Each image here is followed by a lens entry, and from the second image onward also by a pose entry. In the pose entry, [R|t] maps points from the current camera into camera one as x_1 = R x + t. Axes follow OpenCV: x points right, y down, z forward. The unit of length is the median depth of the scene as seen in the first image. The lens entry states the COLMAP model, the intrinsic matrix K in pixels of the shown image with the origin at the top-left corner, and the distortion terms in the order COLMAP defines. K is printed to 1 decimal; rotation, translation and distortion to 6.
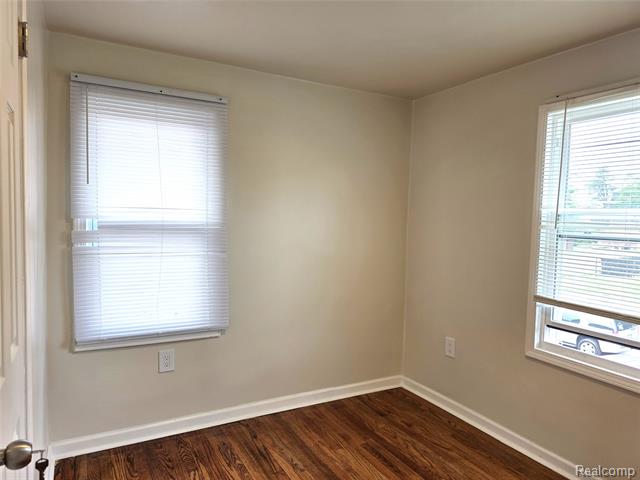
lens RADIAL K [[445.7, 0, 314.8], [0, 445.7, 240.4], [0, 0, 1]] dist [0.055247, -0.060537]
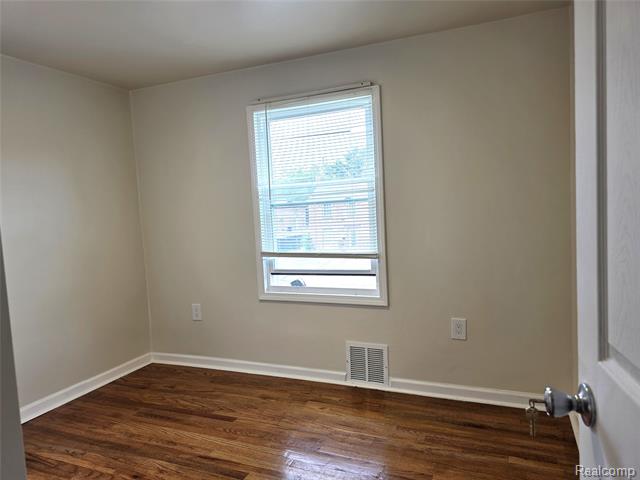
lens RADIAL K [[445.7, 0, 320.8], [0, 445.7, 238.1], [0, 0, 1]] dist [0.055247, -0.060537]
pose [[0.771826, -0.107521, 0.626677, -0.182285], [0.107765, 0.993460, 0.037727, 0.050941], [-0.626636, 0.038415, 0.778365, -0.116420]]
